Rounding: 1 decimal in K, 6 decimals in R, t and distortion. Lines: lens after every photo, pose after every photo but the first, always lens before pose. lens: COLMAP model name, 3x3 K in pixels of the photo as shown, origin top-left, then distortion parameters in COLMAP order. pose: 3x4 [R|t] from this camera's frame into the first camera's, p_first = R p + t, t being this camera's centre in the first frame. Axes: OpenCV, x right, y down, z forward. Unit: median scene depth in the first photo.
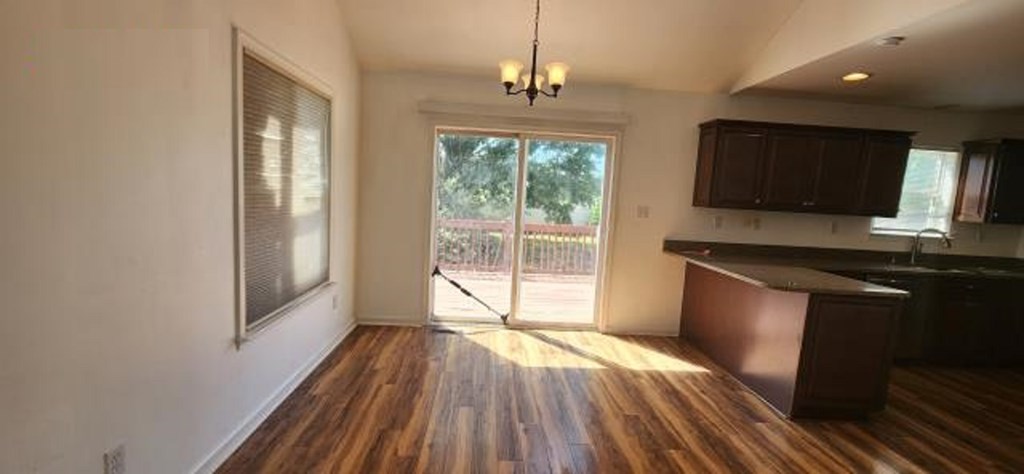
lens RADIAL K [[417.7, 0, 508.3], [0, 417.7, 235.3], [0, 0, 1]] dist [0.000621, -0.000403]
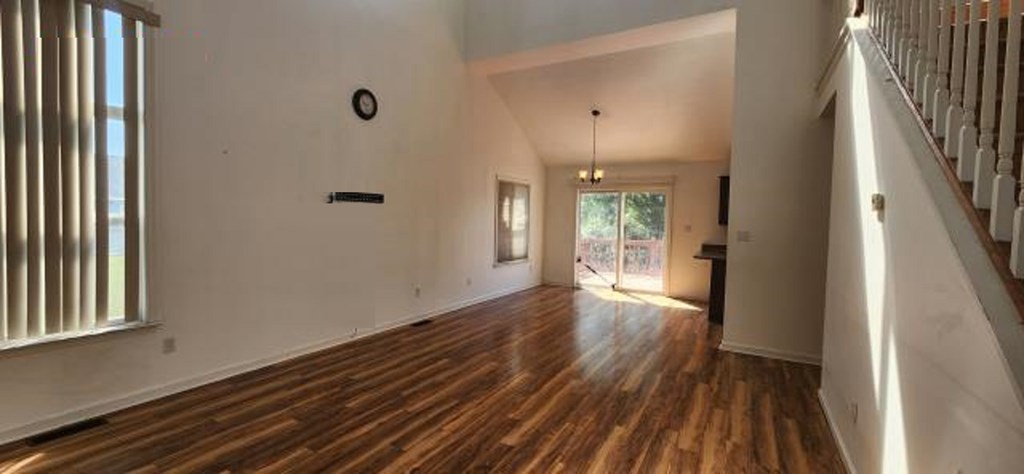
lens RADIAL K [[417.7, 0, 510.3], [0, 417.7, 231.9], [0, 0, 1]] dist [0.000621, -0.000403]
pose [[0.847150, -0.015619, -0.531124, 0.667009], [-0.029598, 0.996629, -0.076517, 0.124328], [0.530528, 0.080541, 0.843832, -0.957055]]
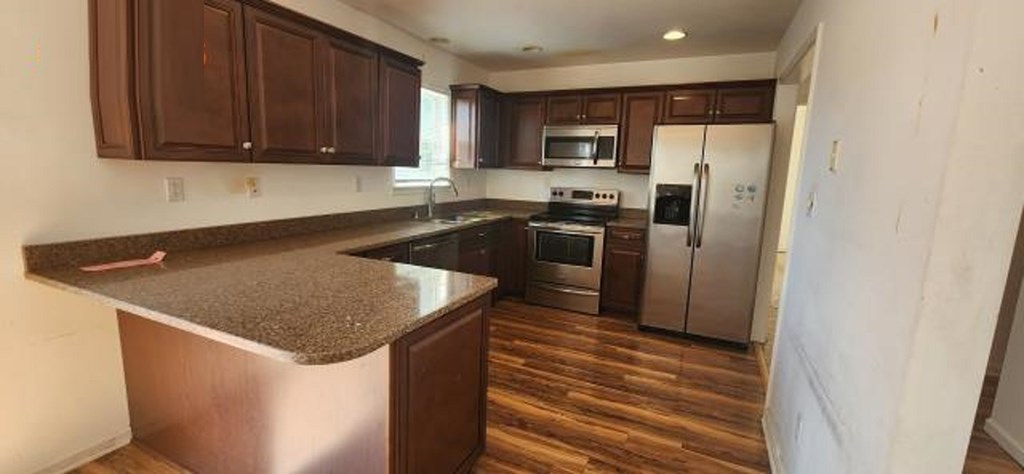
lens RADIAL K [[417.7, 0, 504.8], [0, 417.7, 231.8], [0, 0, 1]] dist [0.000621, -0.000403]
pose [[0.482485, -0.173933, 0.858461, 0.263931], [0.092987, 0.984718, 0.147252, -0.019818], [-0.870955, 0.008778, 0.491285, 0.427374]]
